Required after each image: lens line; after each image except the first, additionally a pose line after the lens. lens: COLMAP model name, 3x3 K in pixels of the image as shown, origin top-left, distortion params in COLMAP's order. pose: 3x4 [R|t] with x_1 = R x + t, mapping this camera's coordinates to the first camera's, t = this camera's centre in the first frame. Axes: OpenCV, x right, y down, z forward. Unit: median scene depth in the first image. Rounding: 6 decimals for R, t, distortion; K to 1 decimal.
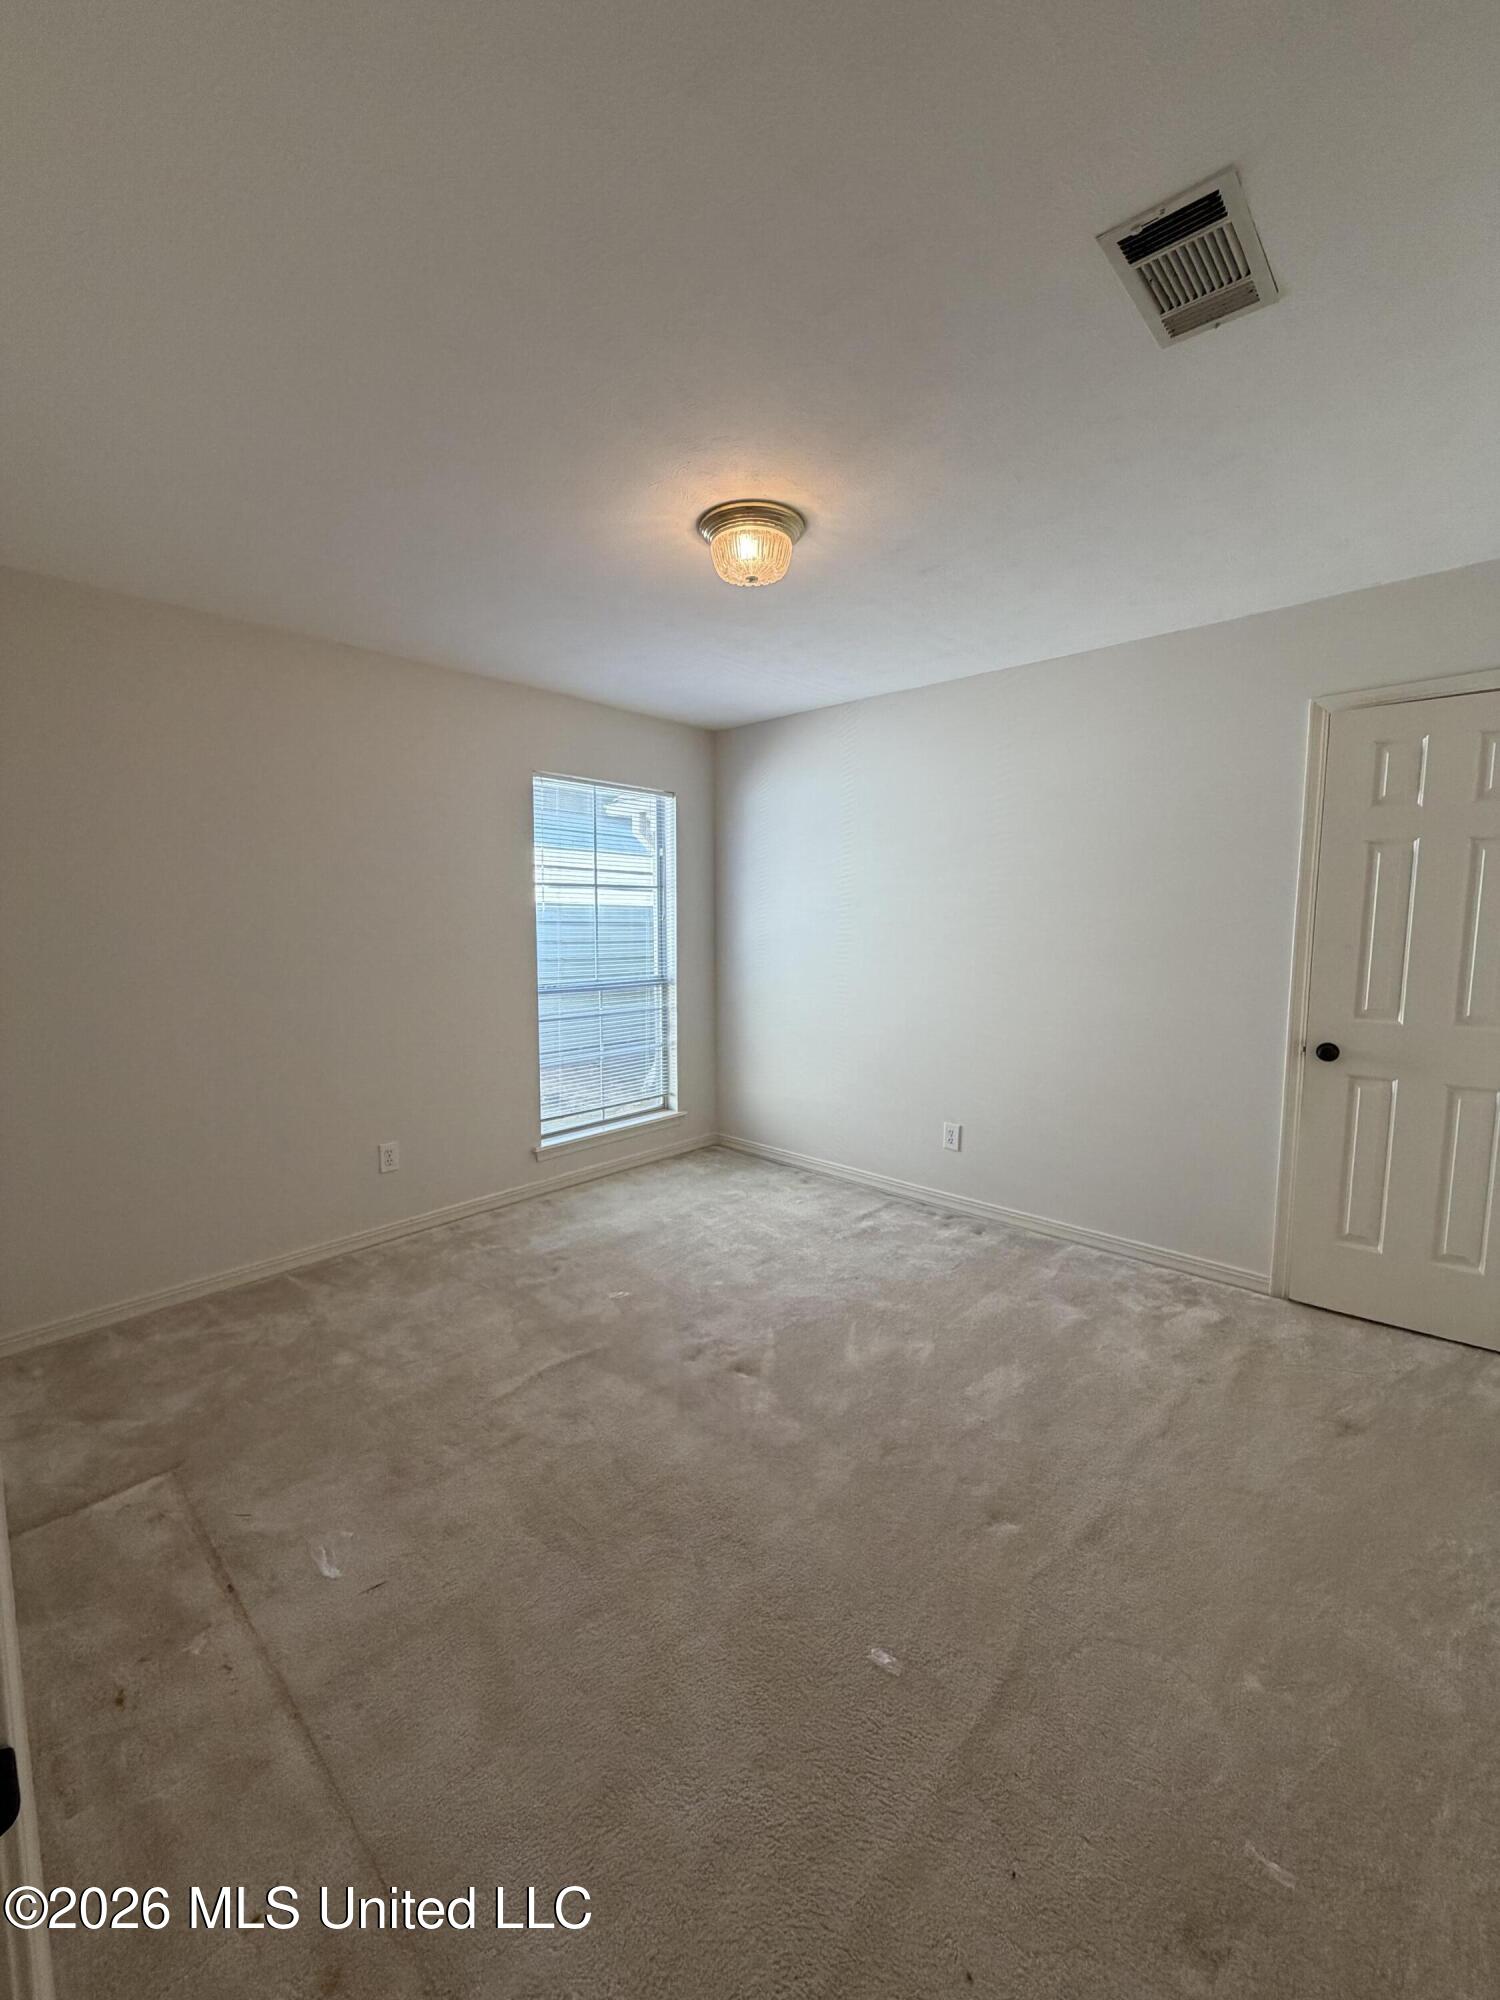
lens RADIAL K [[798.7, 0, 750.3], [0, 798.7, 994.0], [0, 0, 1]] dist [-0.001917, -0.000039]
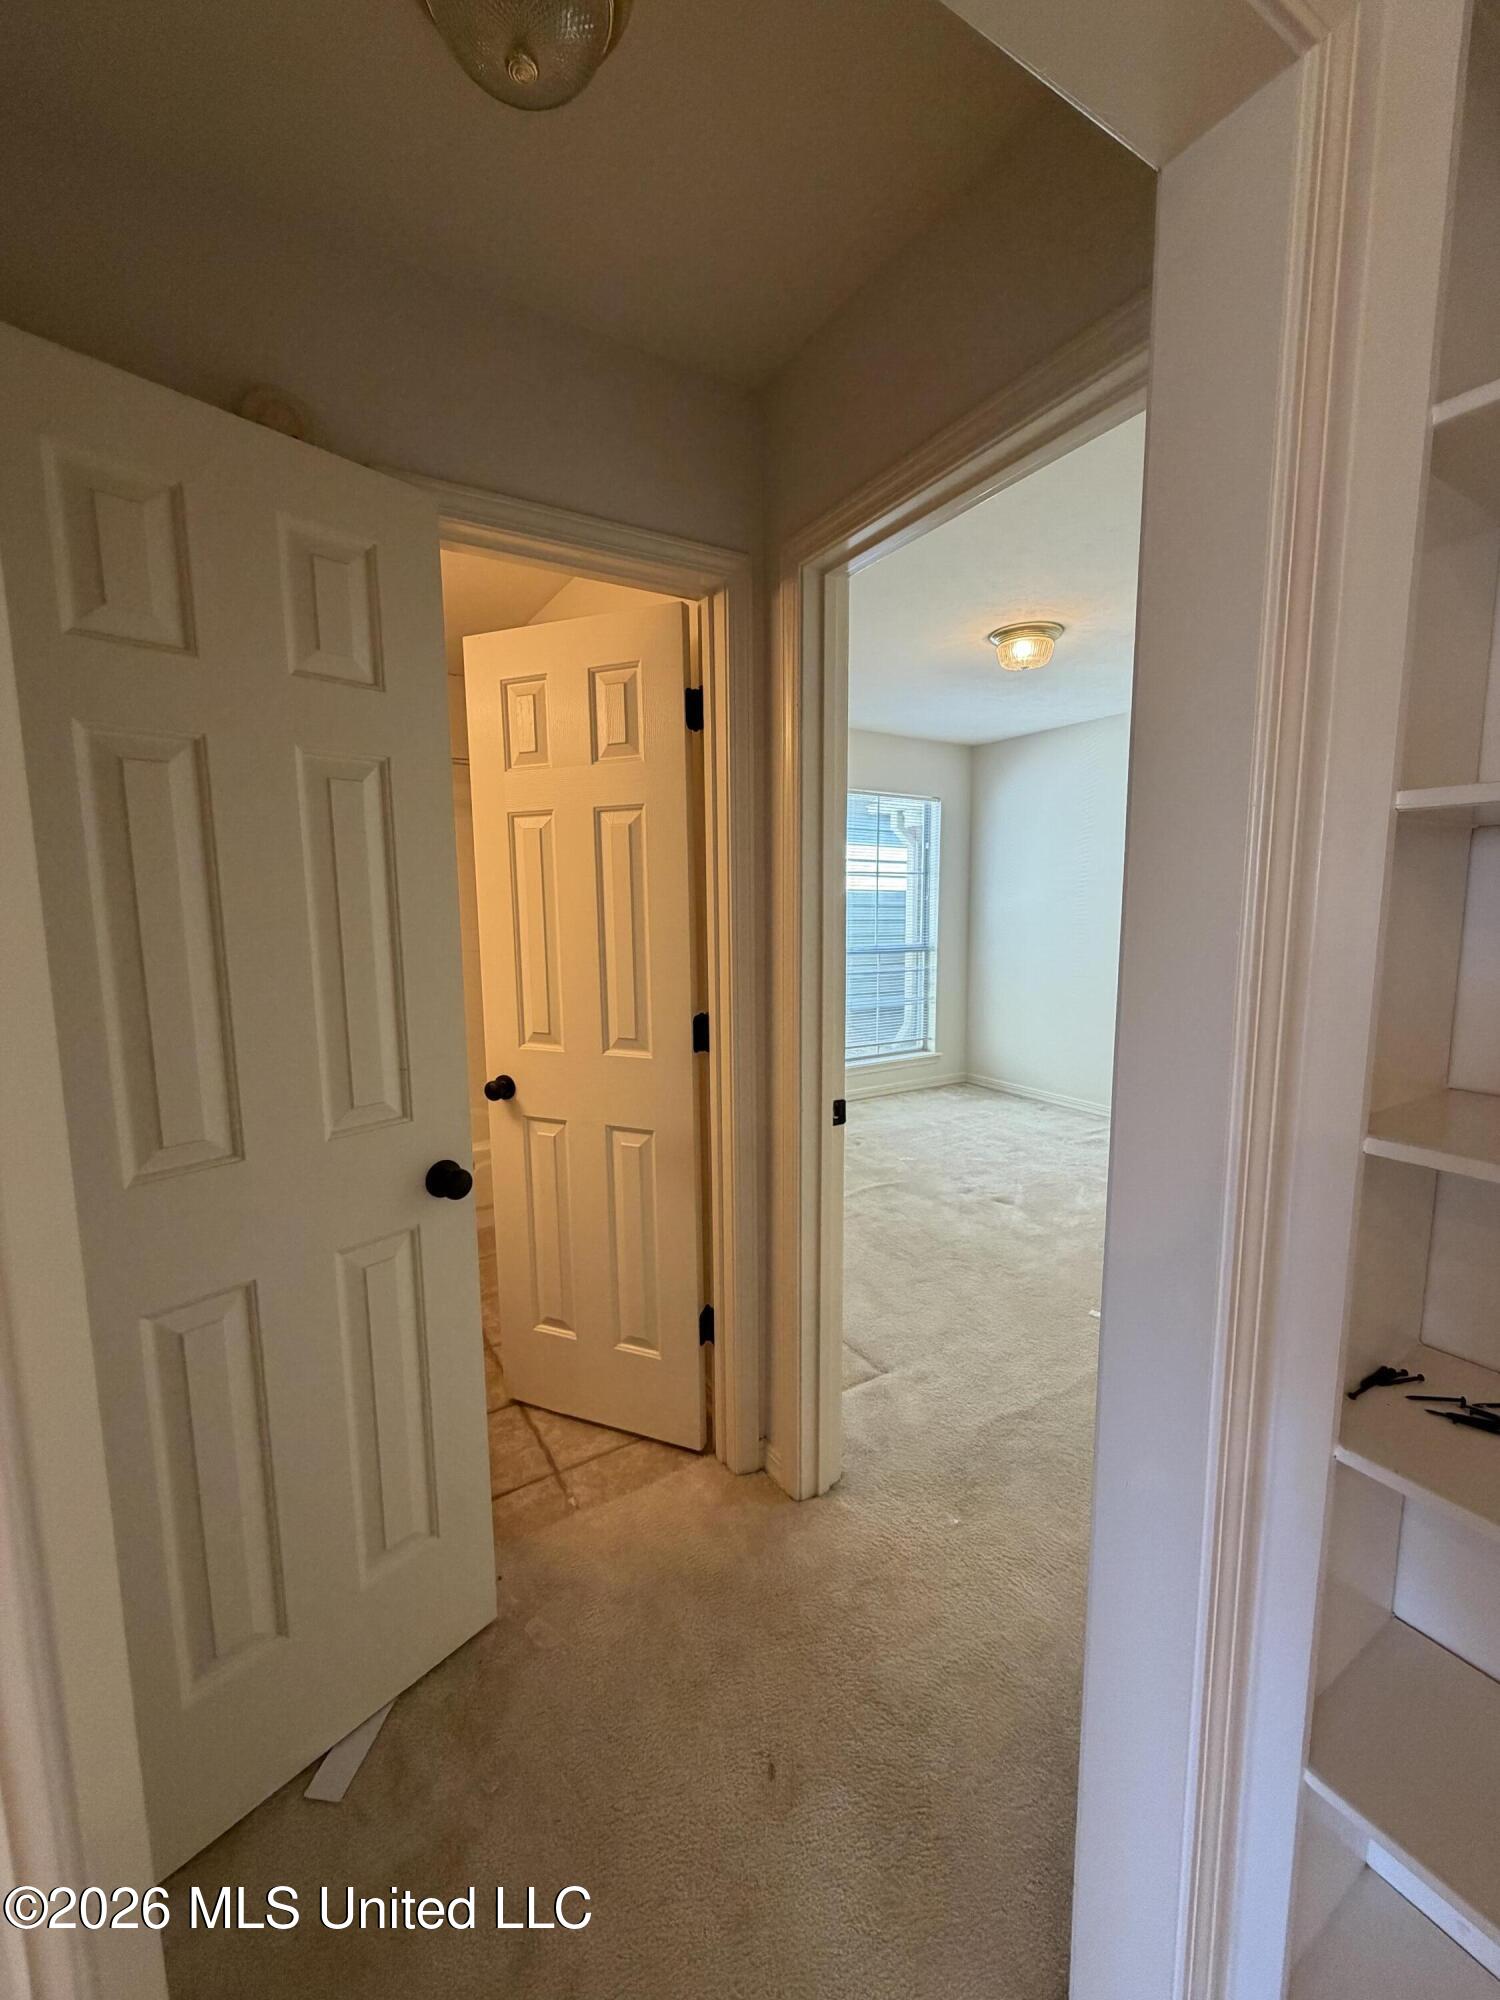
lens RADIAL K [[798.7, 0, 752.0], [0, 798.7, 988.7], [0, 0, 1]] dist [-0.001917, -0.000039]
pose [[0.963950, 0.026276, -0.264784, -0.047458], [-0.023803, 0.999638, 0.012545, 0.046797], [0.265018, -0.005791, 0.964226, -0.350112]]
